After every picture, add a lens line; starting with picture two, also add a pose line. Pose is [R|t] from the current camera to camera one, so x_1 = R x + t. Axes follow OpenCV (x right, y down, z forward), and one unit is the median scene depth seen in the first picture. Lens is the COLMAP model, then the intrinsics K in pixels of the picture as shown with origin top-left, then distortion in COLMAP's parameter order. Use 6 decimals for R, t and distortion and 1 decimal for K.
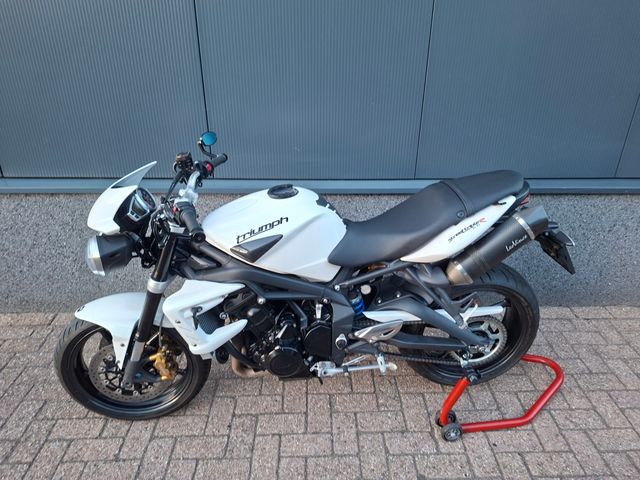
lens RADIAL K [[462.4, 0, 324.9], [0, 462.4, 239.2], [0, 0, 1]] dist [0.021670, -0.036612]
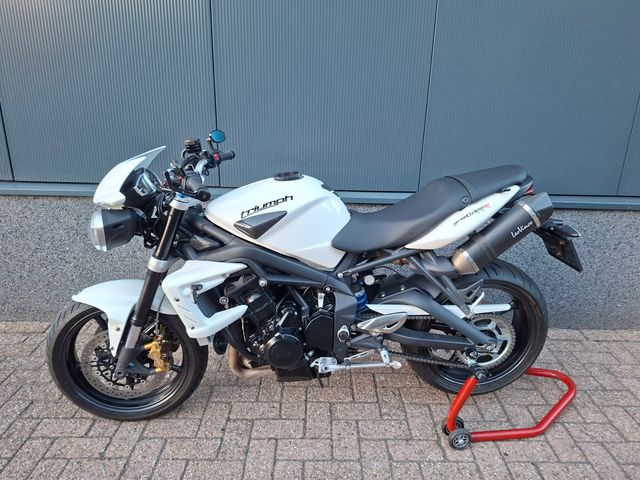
lens RADIAL K [[462.4, 0, 323.4], [0, 462.4, 239.5], [0, 0, 1]] dist [0.021670, -0.036612]
pose [[0.999726, 0.021540, -0.009207, -0.001836], [-0.022585, 0.990621, -0.134758, 0.147991], [0.006218, 0.134929, 0.990836, 0.014490]]
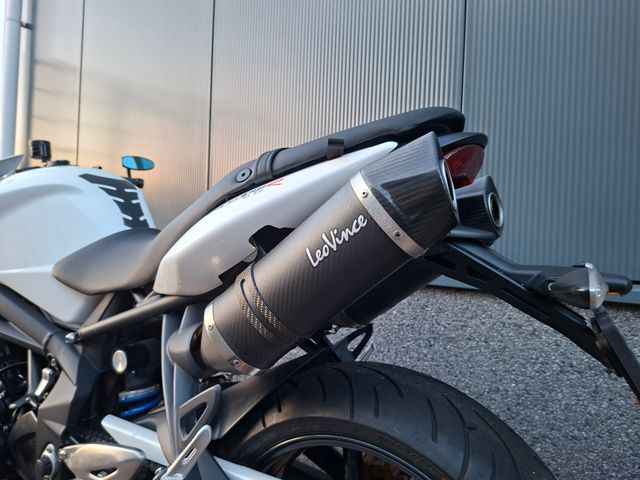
lens RADIAL K [[462.4, 0, 315.4], [0, 462.4, 237.5], [0, 0, 1]] dist [0.021670, -0.036612]
pose [[0.807743, 0.026355, -0.588945, 0.495959], [-0.289767, 0.887745, -0.357692, 0.102322], [0.513406, 0.459580, 0.724707, 0.650804]]
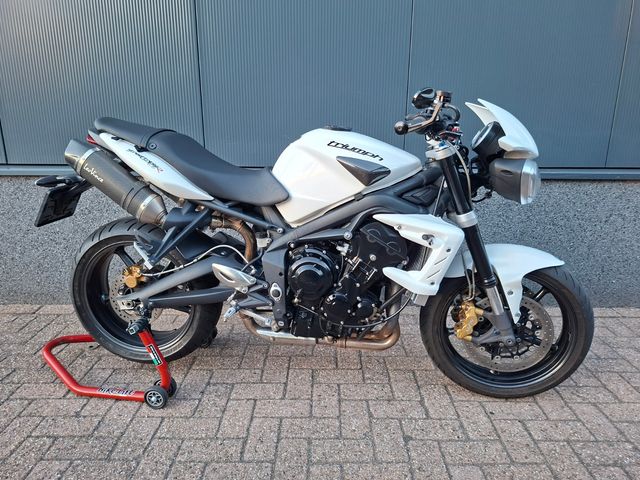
lens RADIAL K [[462.4, 0, 316.1], [0, 462.4, 240.2], [0, 0, 1]] dist [0.021670, -0.036612]
pose [[0.999120, 0.005751, -0.041551, 0.061571], [-0.013743, 0.980767, -0.194697, 0.293542], [0.039633, 0.195097, 0.979983, 0.040997]]
